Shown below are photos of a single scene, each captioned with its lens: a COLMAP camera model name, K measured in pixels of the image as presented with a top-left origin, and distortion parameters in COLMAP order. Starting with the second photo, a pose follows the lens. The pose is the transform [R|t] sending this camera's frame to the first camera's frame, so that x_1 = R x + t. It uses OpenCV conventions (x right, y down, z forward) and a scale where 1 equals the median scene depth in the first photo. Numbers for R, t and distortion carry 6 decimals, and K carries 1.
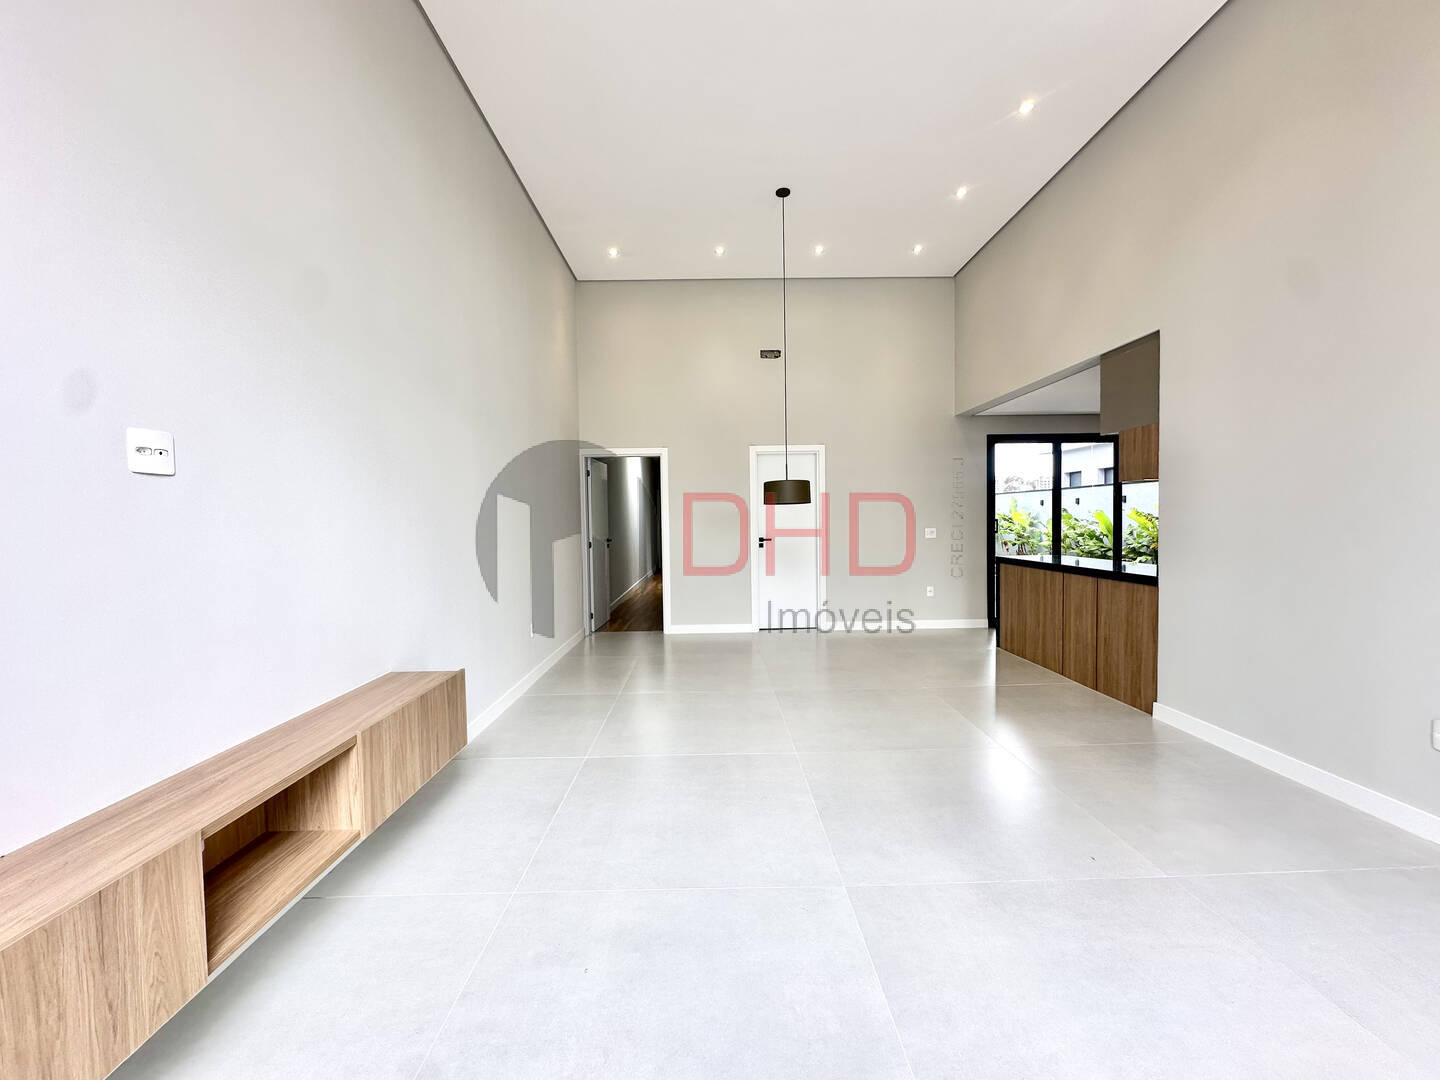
lens RADIAL K [[578.1, 0, 719.3], [0, 578.1, 539.5], [0, 0, 1]] dist [-0.000208, 0.000008]
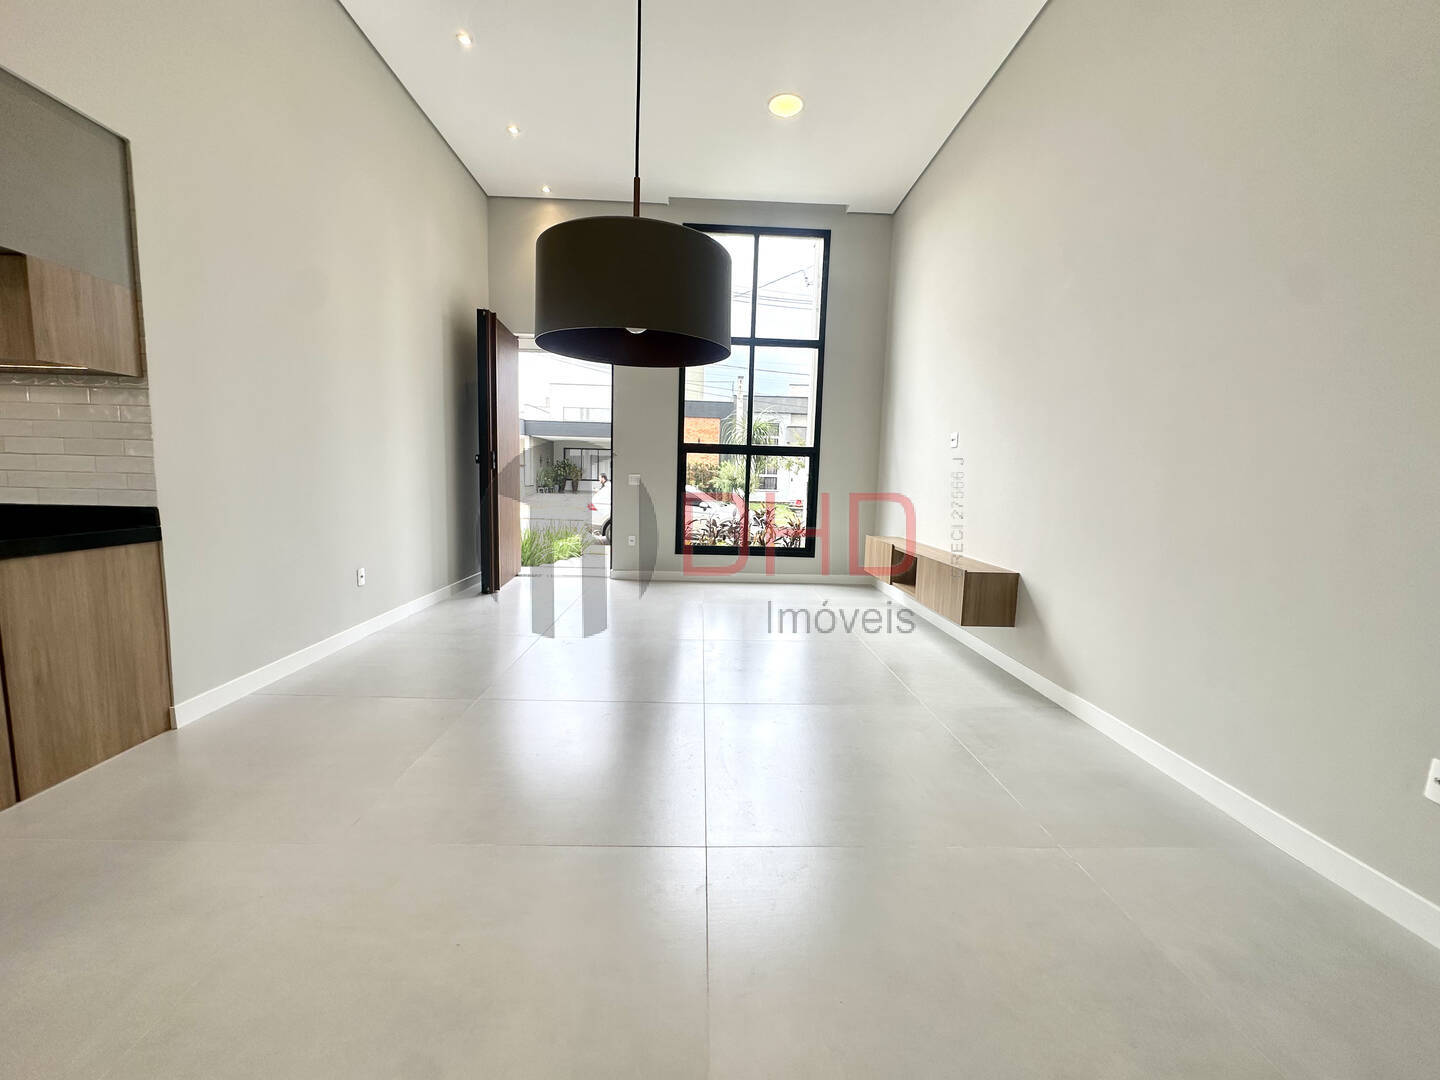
lens RADIAL K [[578.1, 0, 719.3], [0, 578.1, 540.1], [0, 0, 1]] dist [-0.000208, 0.000008]
pose [[-0.999822, -0.014024, -0.012583, 0.102521], [-0.015743, 0.988710, 0.149013, -0.030319], [0.010351, 0.149185, -0.988755, 1.581341]]
